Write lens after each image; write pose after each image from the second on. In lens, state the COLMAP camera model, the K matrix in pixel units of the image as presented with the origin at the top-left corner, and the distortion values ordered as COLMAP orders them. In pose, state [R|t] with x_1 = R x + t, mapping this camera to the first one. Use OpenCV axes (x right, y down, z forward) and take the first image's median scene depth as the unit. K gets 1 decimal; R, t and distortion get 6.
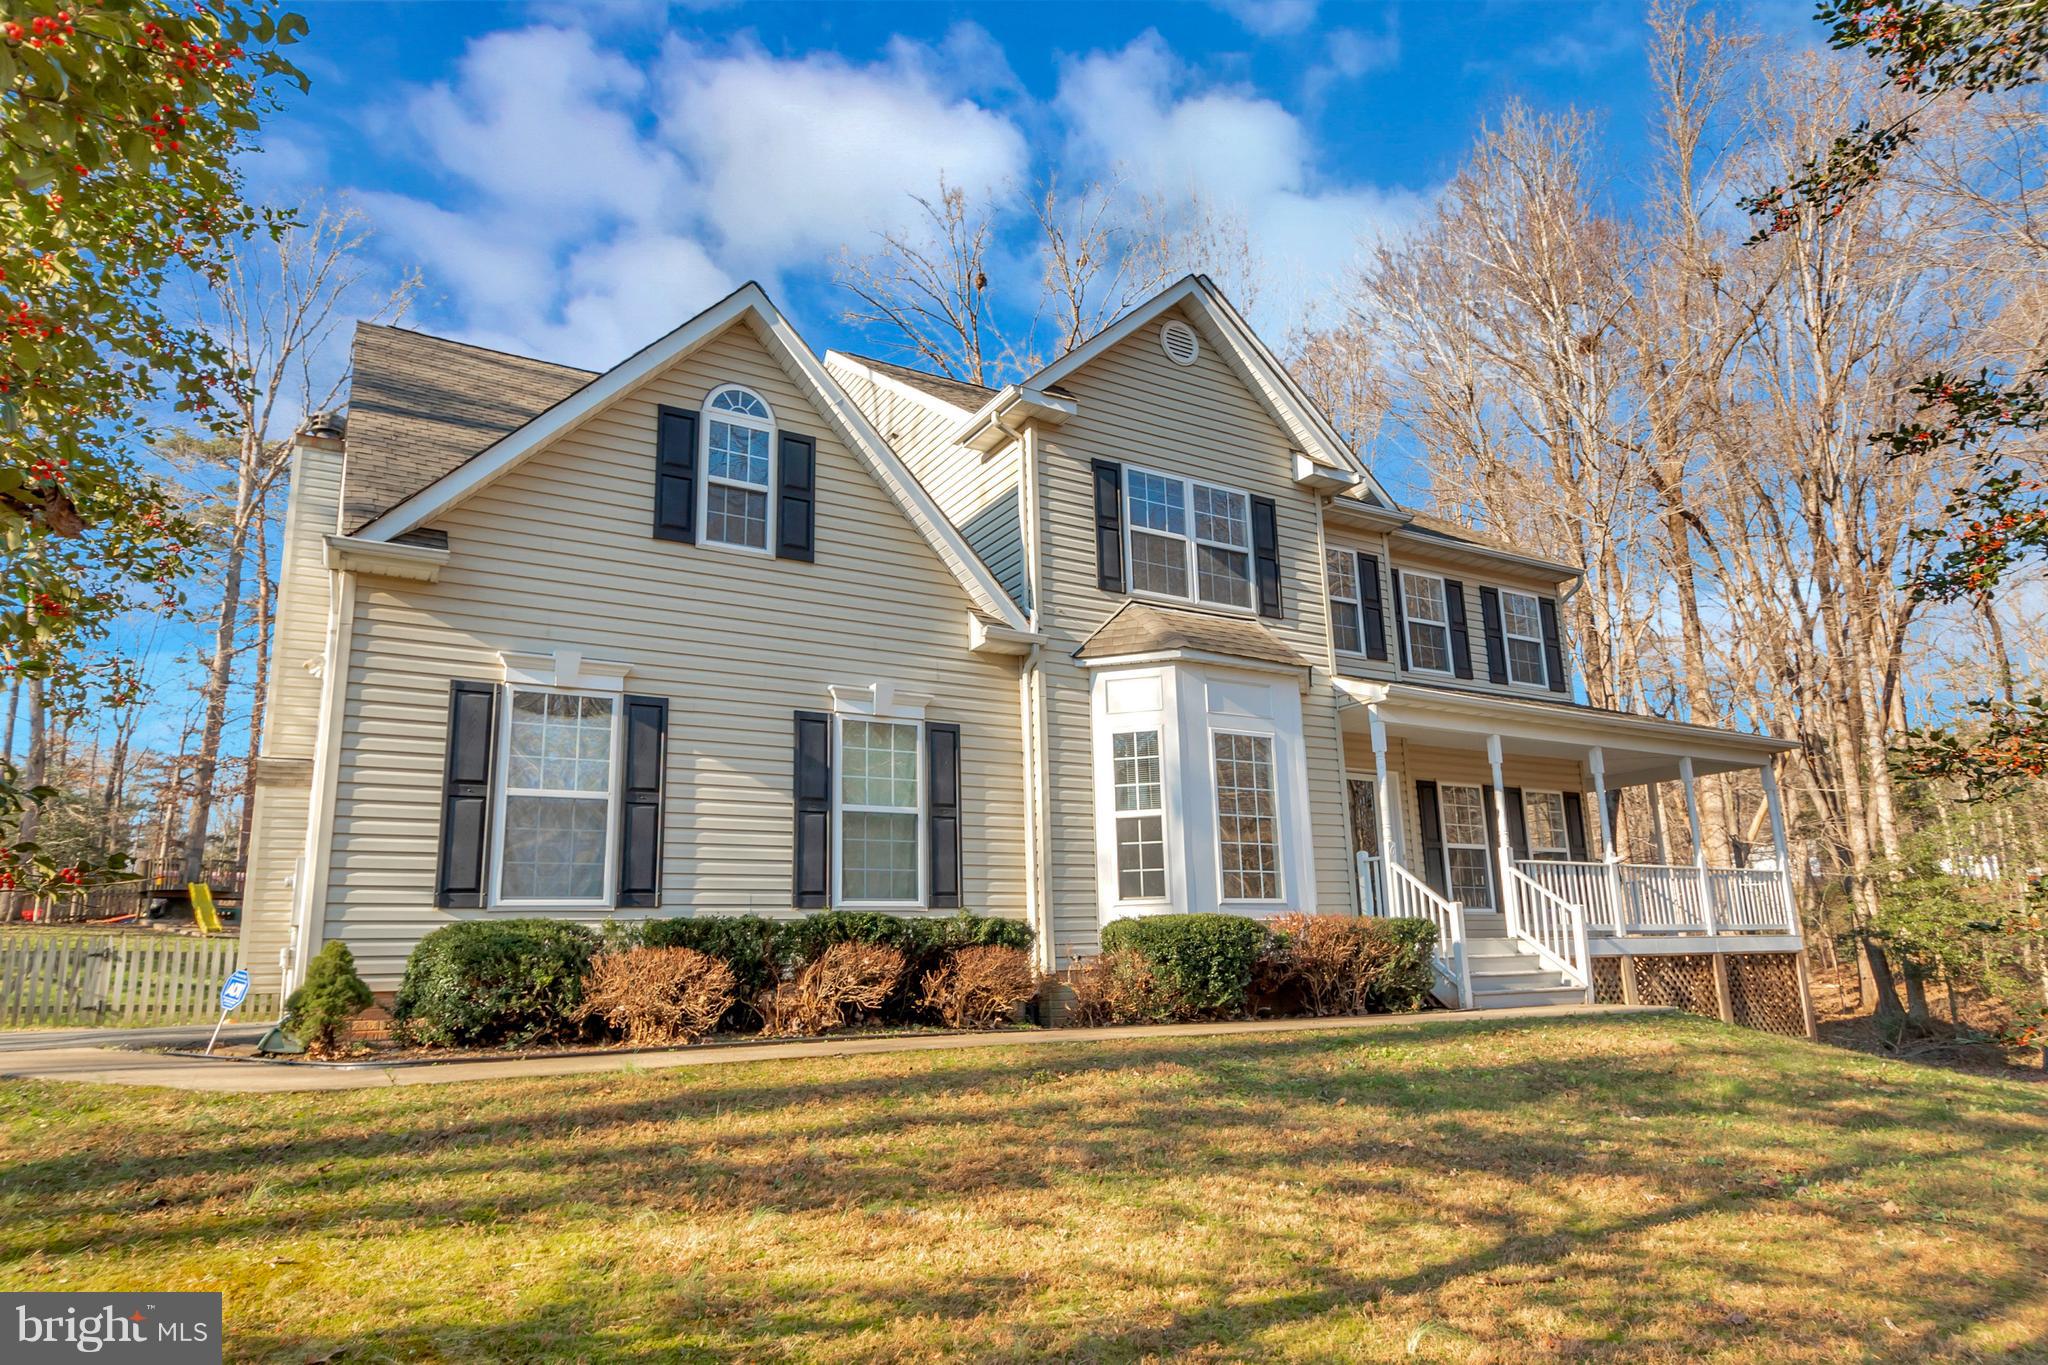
lens RADIAL K [[1203.0, 0, 1035.9], [0, 1203.0, 691.6], [0, 0, 1]] dist [0.031978, 0.000470]
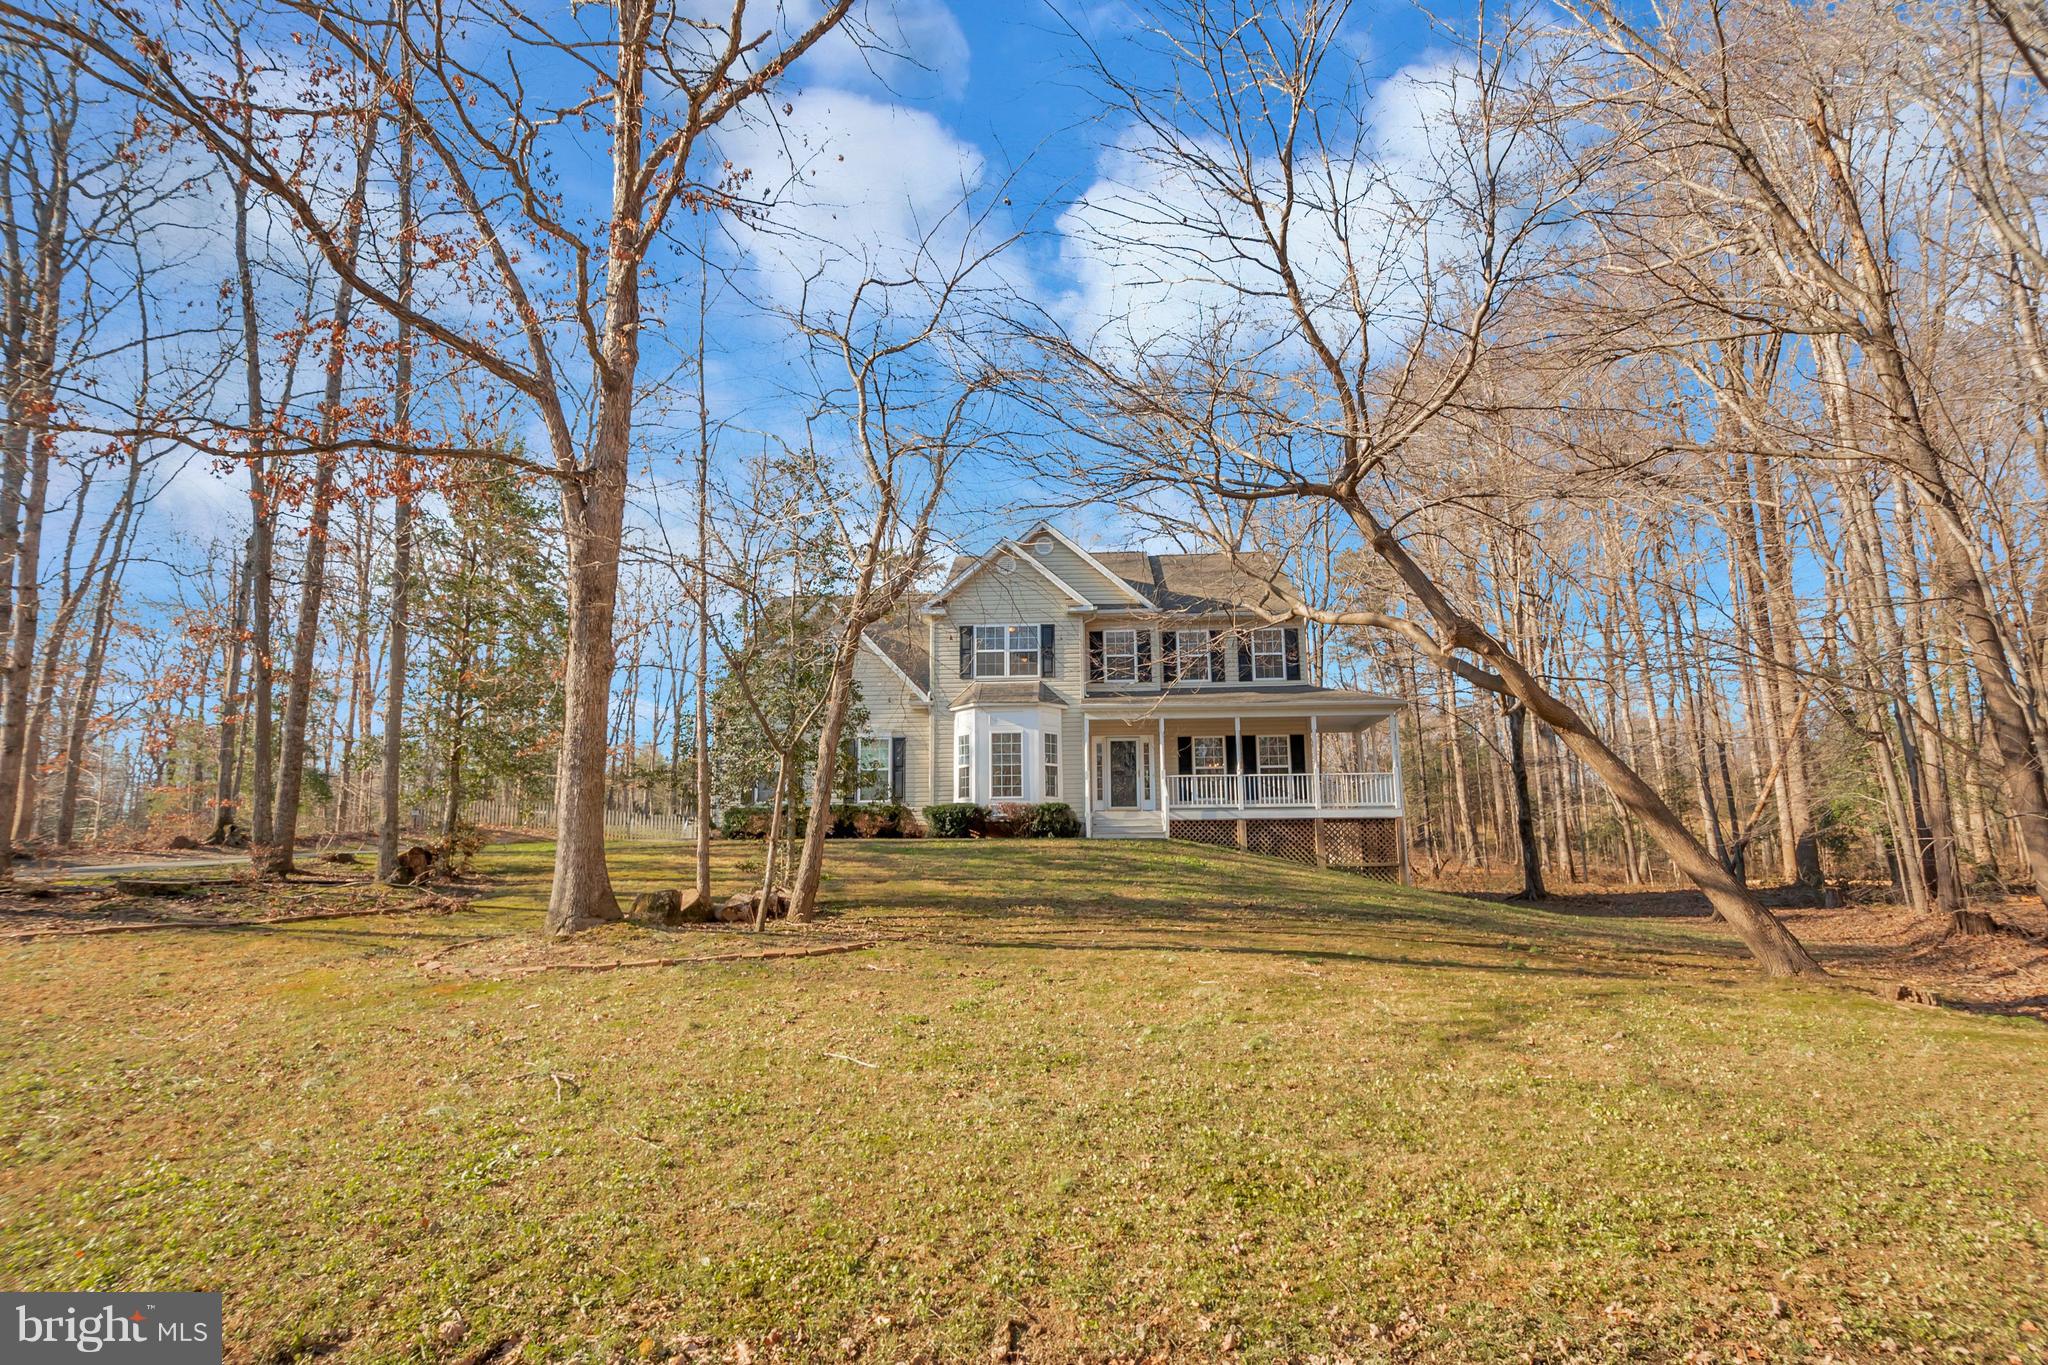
lens RADIAL K [[1001.9, 0, 1020.4], [0, 1001.9, 695.1], [0, 0, 1]] dist [0.002983, 0.000133]
pose [[0.823415, -0.077075, -0.562181, 1.406025], [0.112287, 0.993273, 0.028287, -0.100711], [0.556219, -0.086417, 0.826530, -0.728164]]
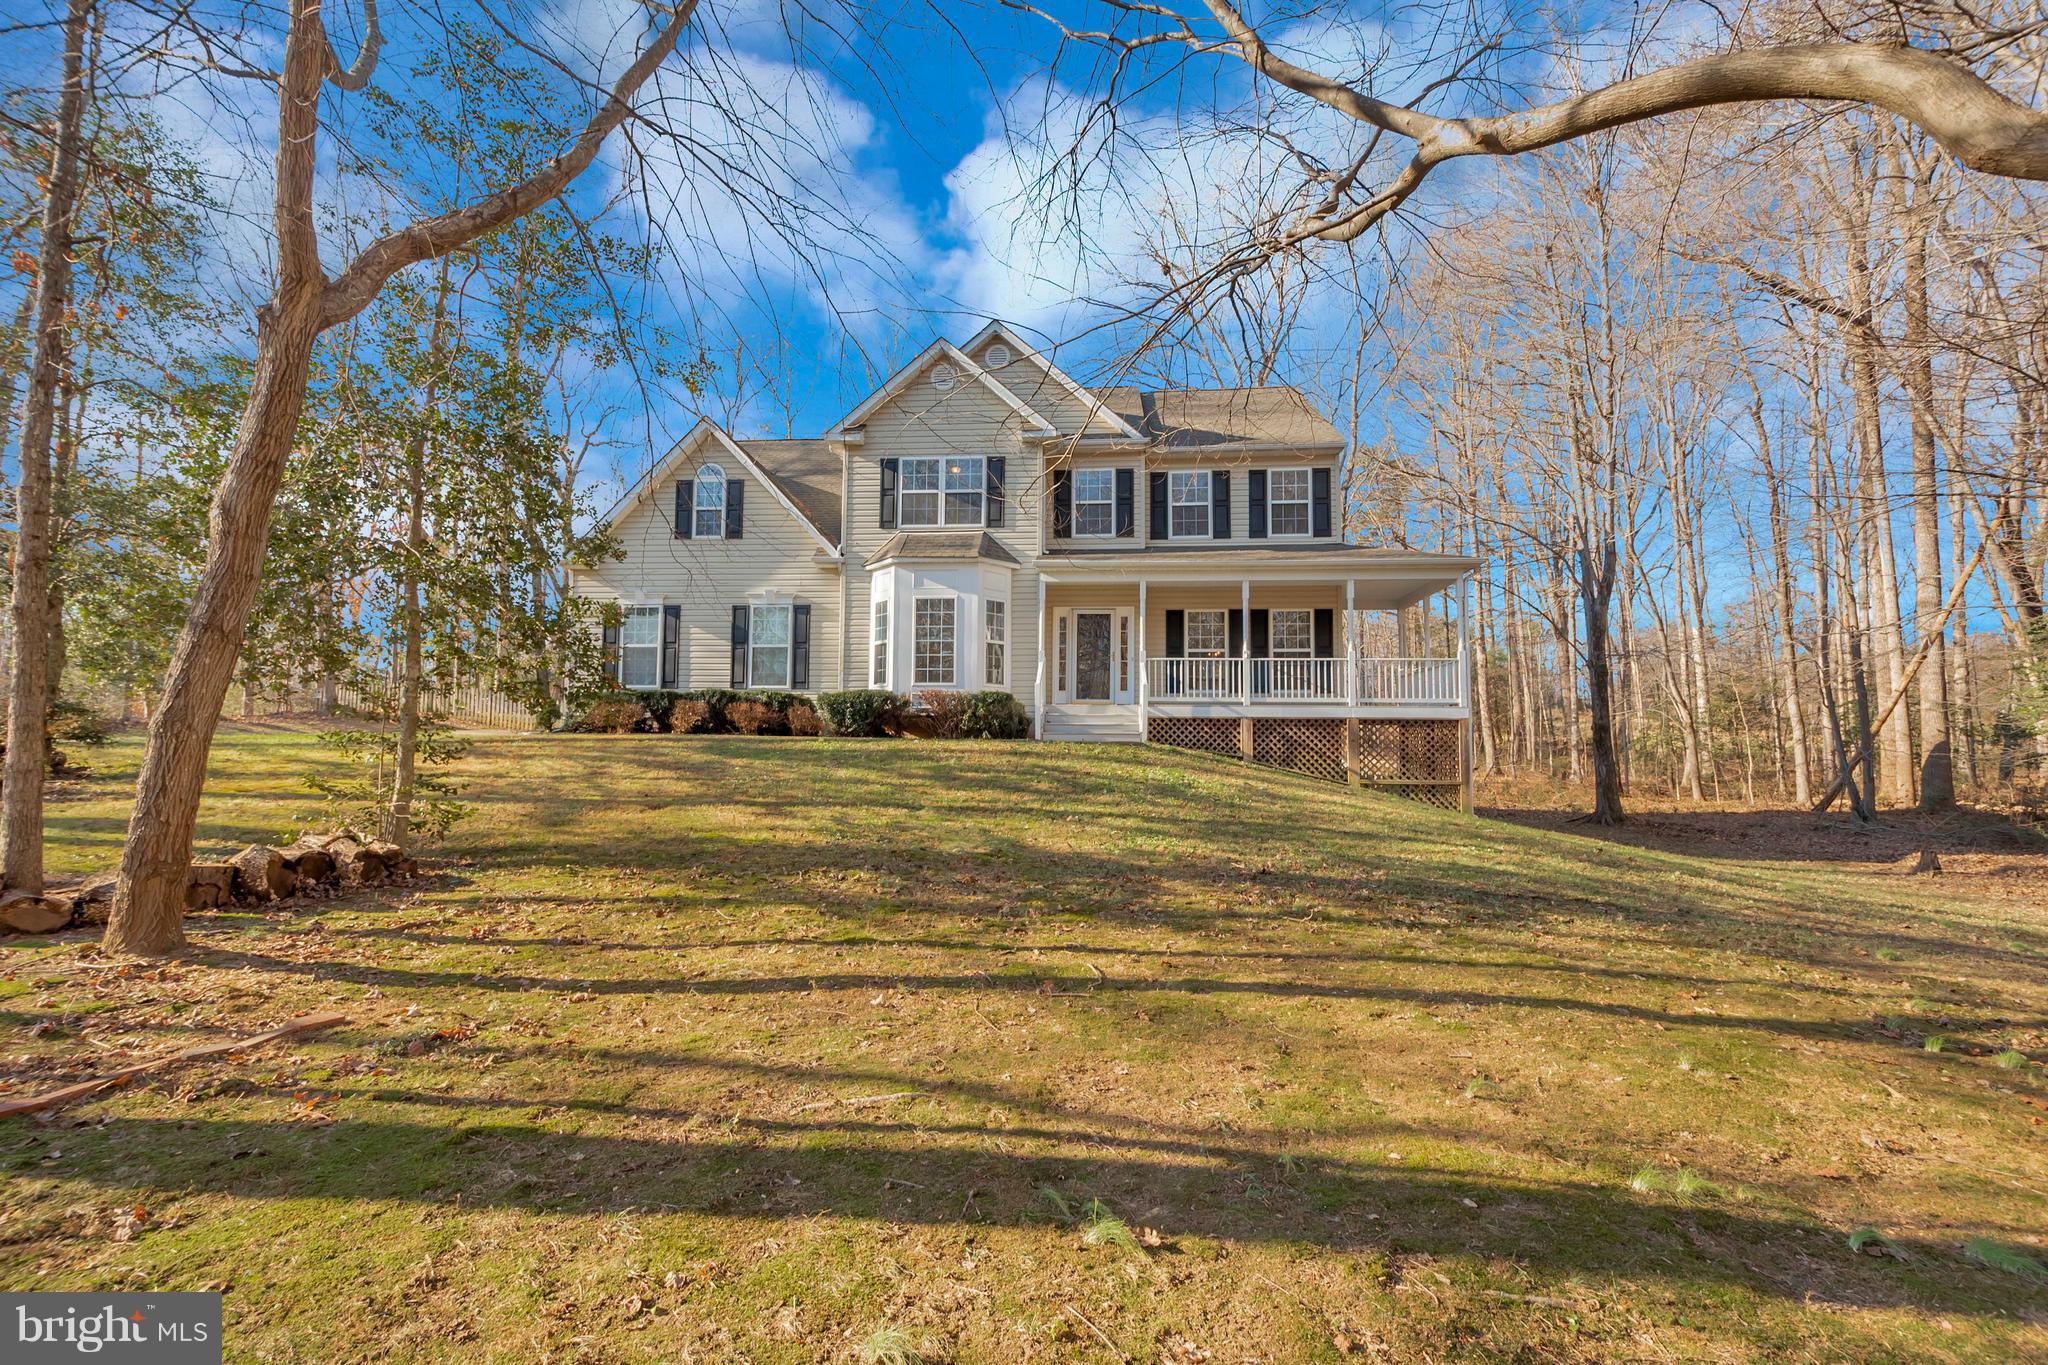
lens RADIAL K [[900.8, 0, 1019.6], [0, 900.8, 691.1], [0, 0, 1]] dist [0.002126, -0.000054]
pose [[0.807757, -0.010107, -0.589429, 1.131663], [0.099925, 0.987732, 0.120000, 0.023340], [0.580985, -0.155830, 0.798857, -0.082803]]
